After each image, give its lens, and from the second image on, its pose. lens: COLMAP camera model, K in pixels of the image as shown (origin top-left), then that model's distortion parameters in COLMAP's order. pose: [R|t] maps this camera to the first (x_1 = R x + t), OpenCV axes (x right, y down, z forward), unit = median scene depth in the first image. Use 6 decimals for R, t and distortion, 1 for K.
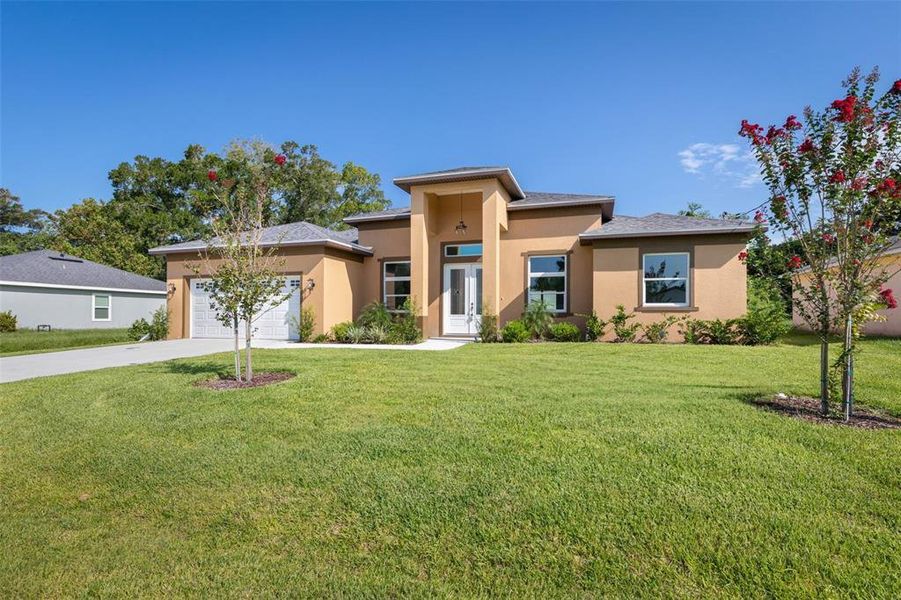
lens RADIAL K [[465.2, 0, 450.4], [0, 465.2, 309.3], [0, 0, 1]] dist [0.003297, 0.001431]
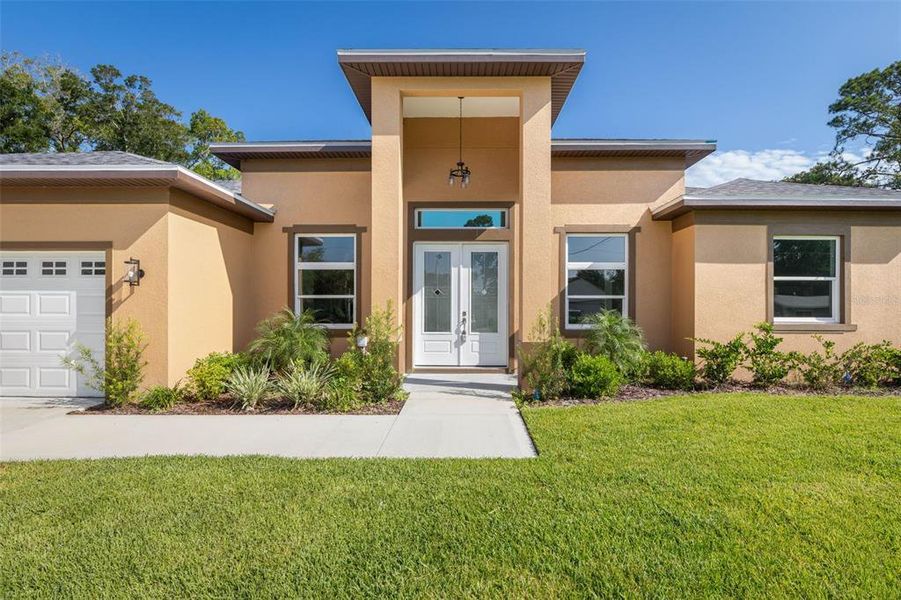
lens RADIAL K [[446.6, 0, 451.9], [0, 446.6, 304.3], [0, 0, 1]] dist [0.002652, 0.001461]
pose [[0.951826, 0.003416, 0.306619, -0.143376], [-0.006349, 0.999943, 0.008569, -0.028768], [-0.306573, -0.010103, 0.951794, 0.504818]]
